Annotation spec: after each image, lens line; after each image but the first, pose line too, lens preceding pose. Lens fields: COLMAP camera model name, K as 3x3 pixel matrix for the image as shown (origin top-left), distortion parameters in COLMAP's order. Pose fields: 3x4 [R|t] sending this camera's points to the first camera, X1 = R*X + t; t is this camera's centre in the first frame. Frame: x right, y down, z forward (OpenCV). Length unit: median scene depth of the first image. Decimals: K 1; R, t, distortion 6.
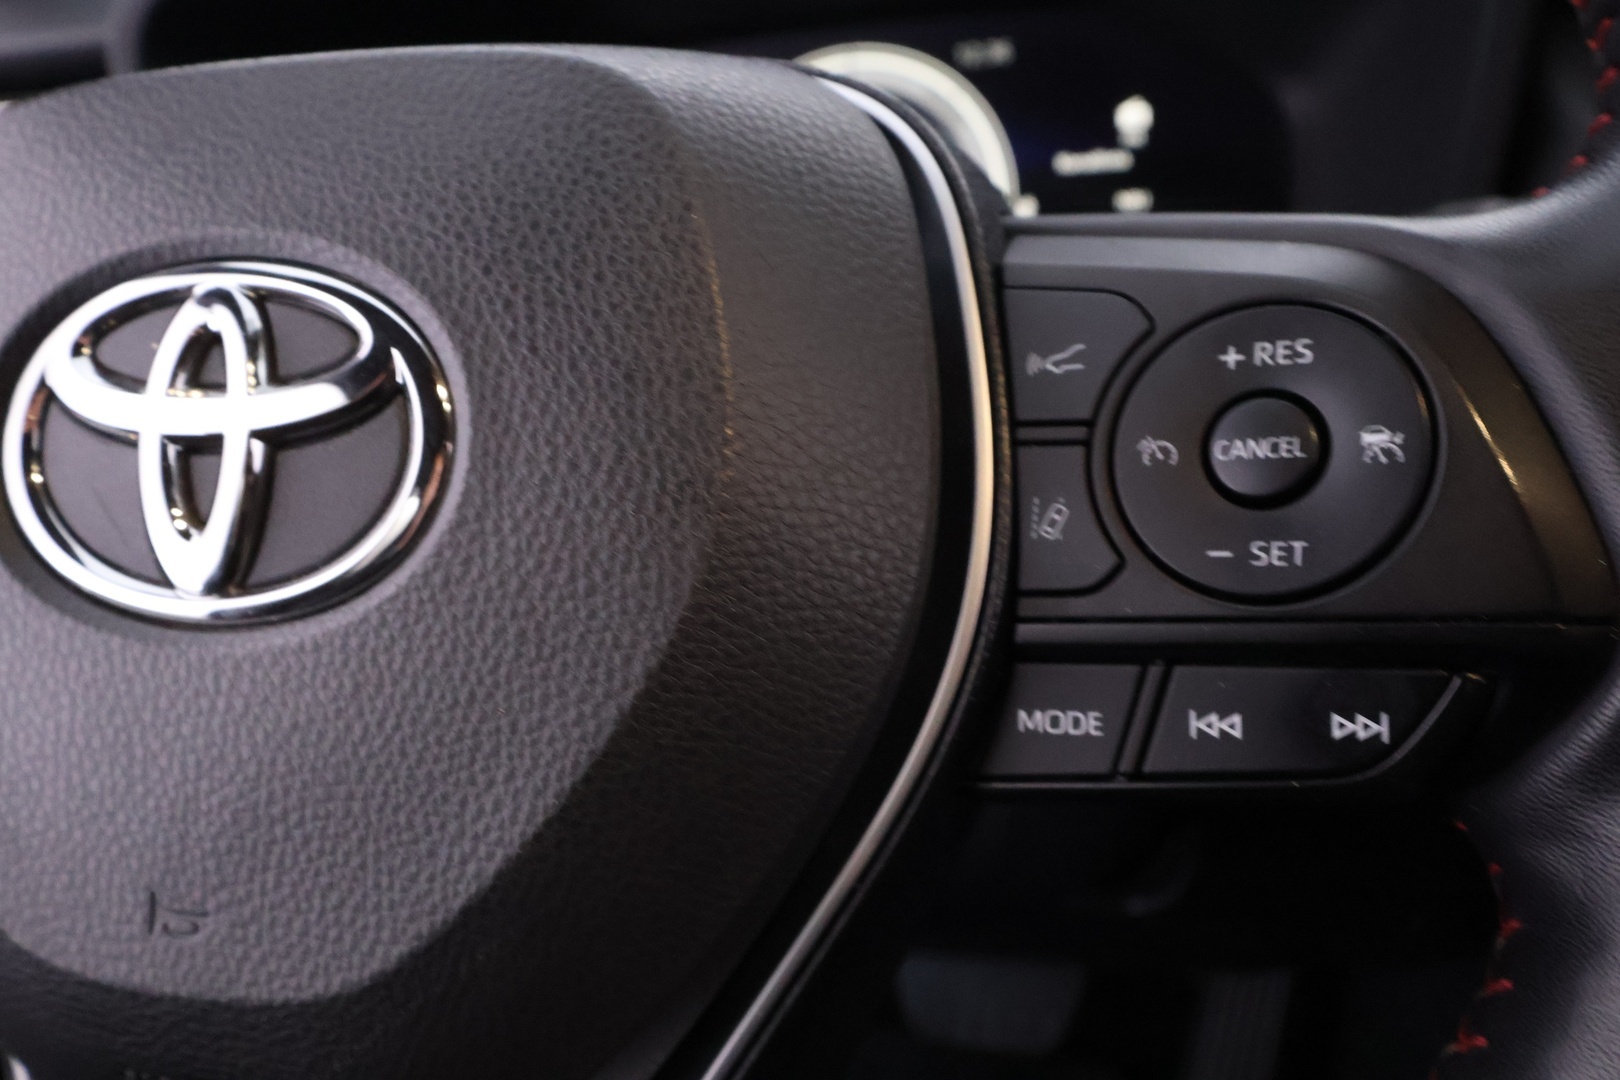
lens RADIAL K [[1279.6, 0, 827.3], [0, 1279.6, 543.2], [0, 0, 1]] dist [-0.004608, 0.019218]
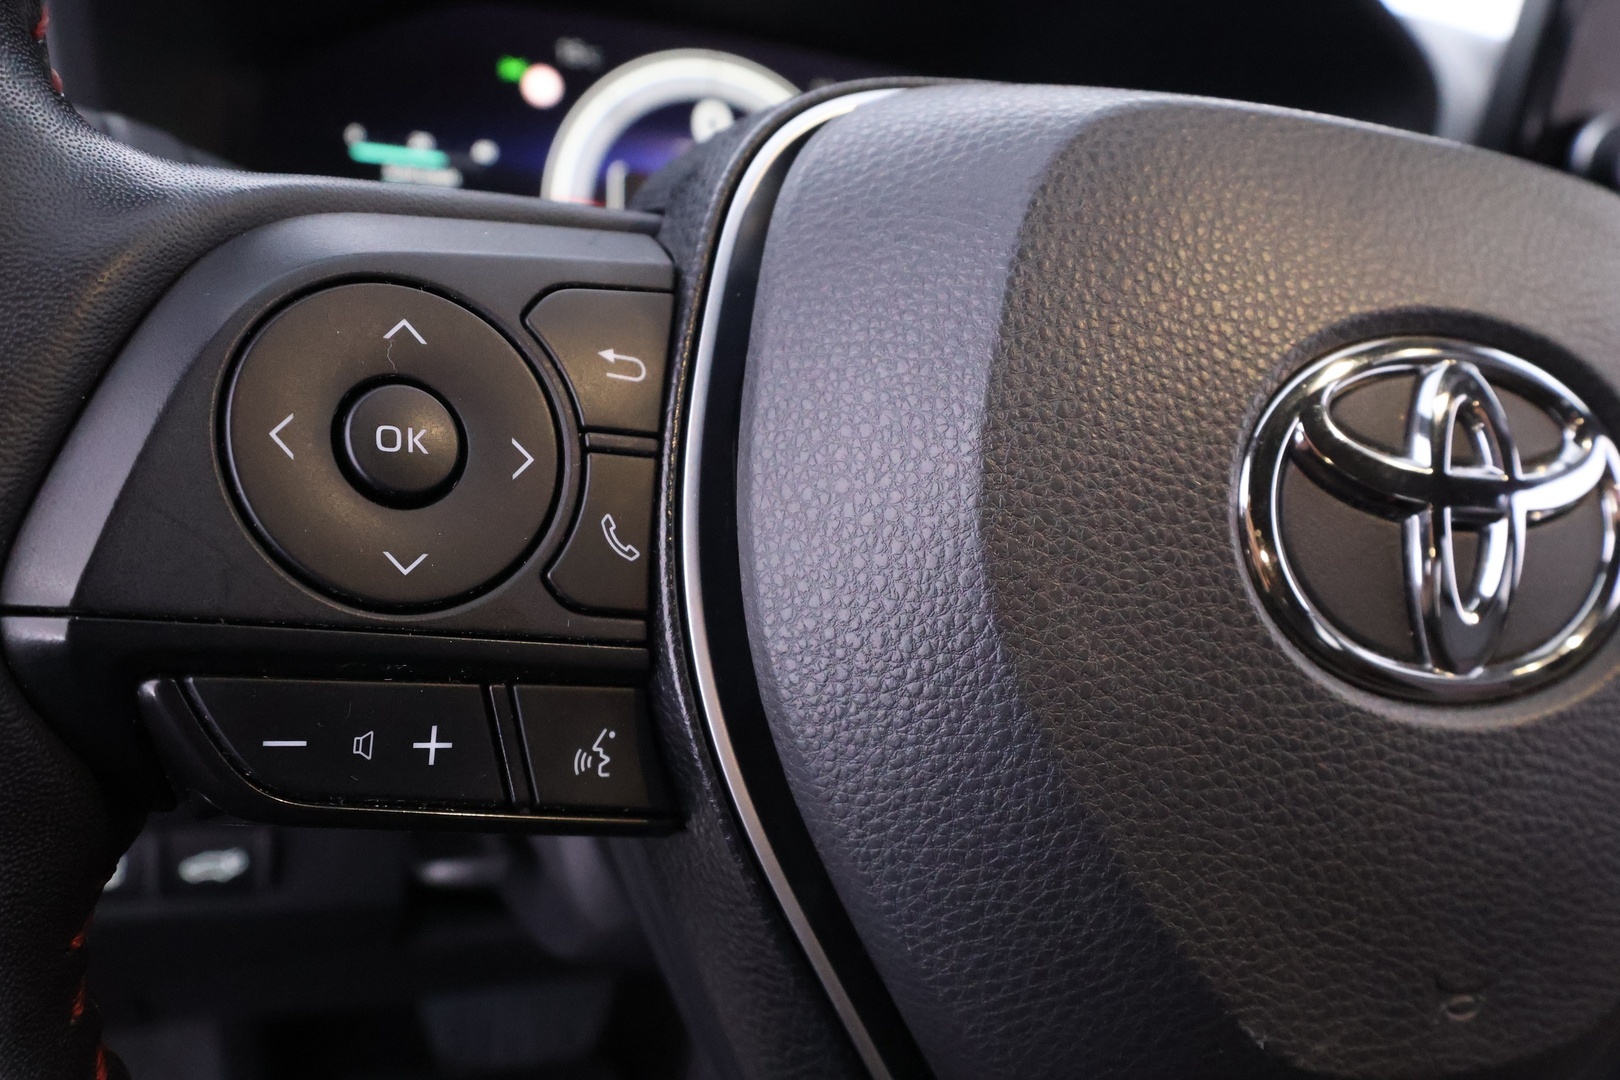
lens RADIAL K [[1279.6, 0, 807.8], [0, 1279.6, 545.0], [0, 0, 1]] dist [-0.004608, 0.019218]
pose [[0.793602, 0.009183, 0.608368, -1.521343], [-0.015770, 0.999861, 0.005480, -0.058175], [-0.608233, -0.013942, 0.793636, 0.512487]]
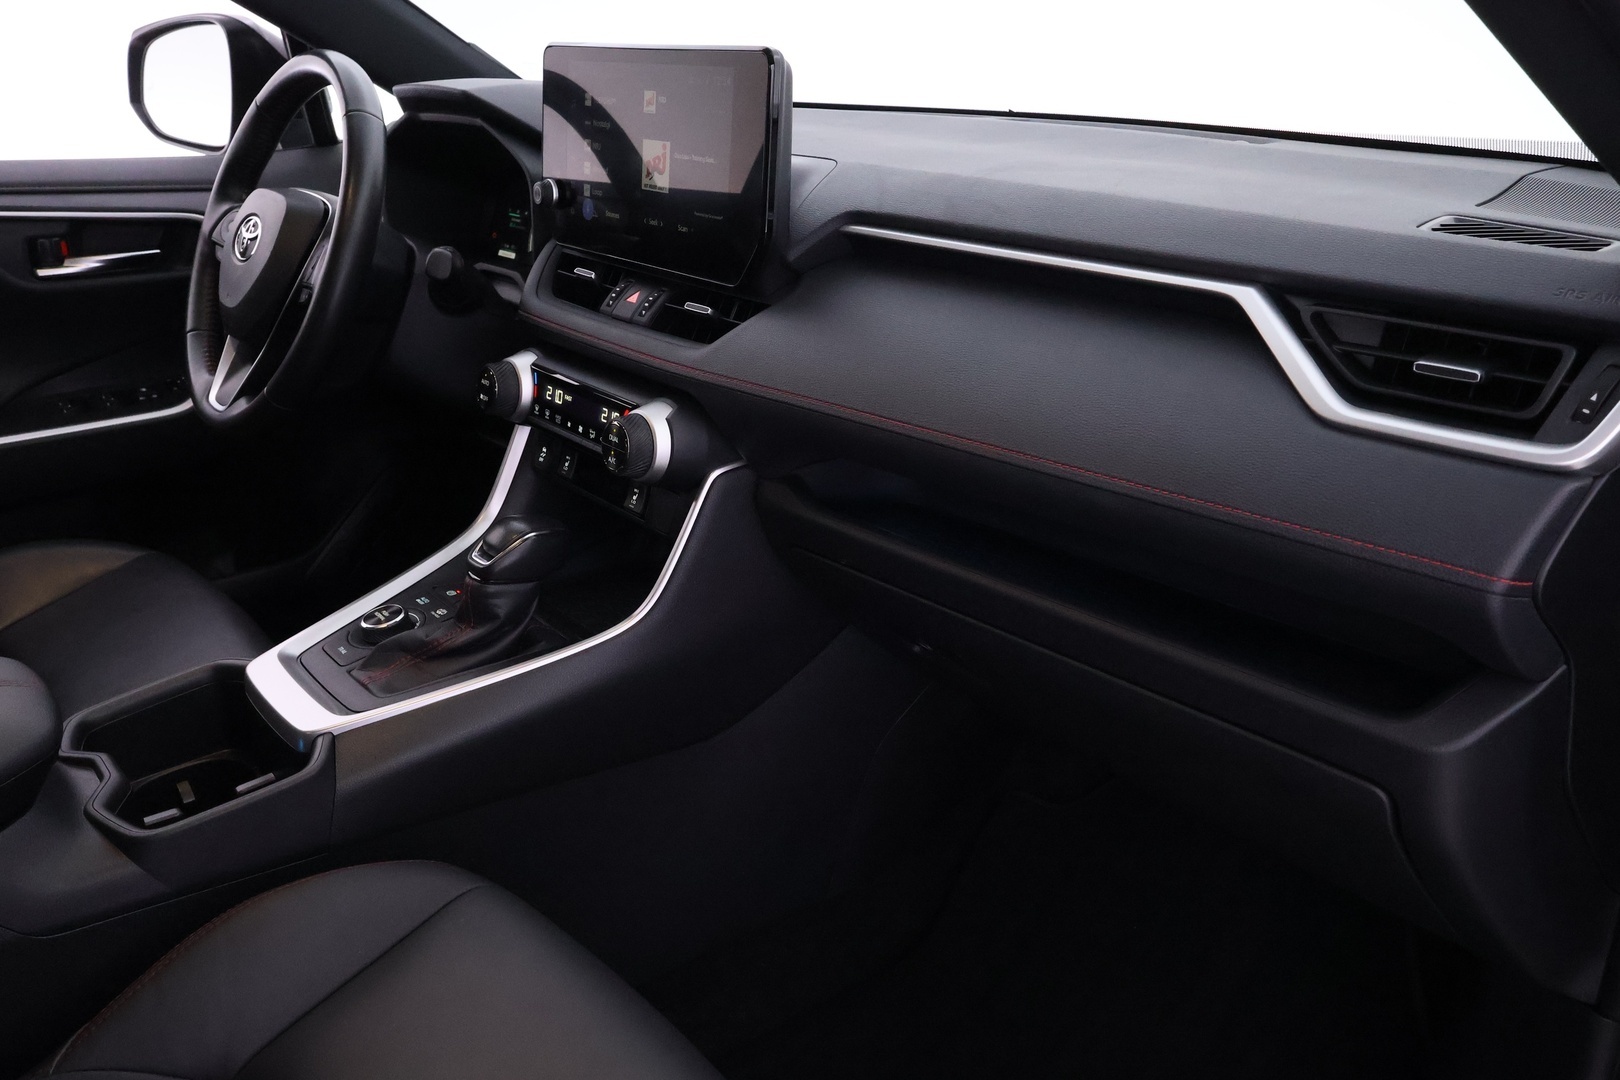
lens RADIAL K [[1279.6, 0, 799.5], [0, 1279.6, 541.5], [0, 0, 1]] dist [-0.004608, 0.019218]
pose [[0.793129, 0.305287, -0.527016, 6.944794], [-0.293593, 0.949772, 0.108337, -0.165779], [0.533619, 0.068803, 0.842922, -3.706430]]
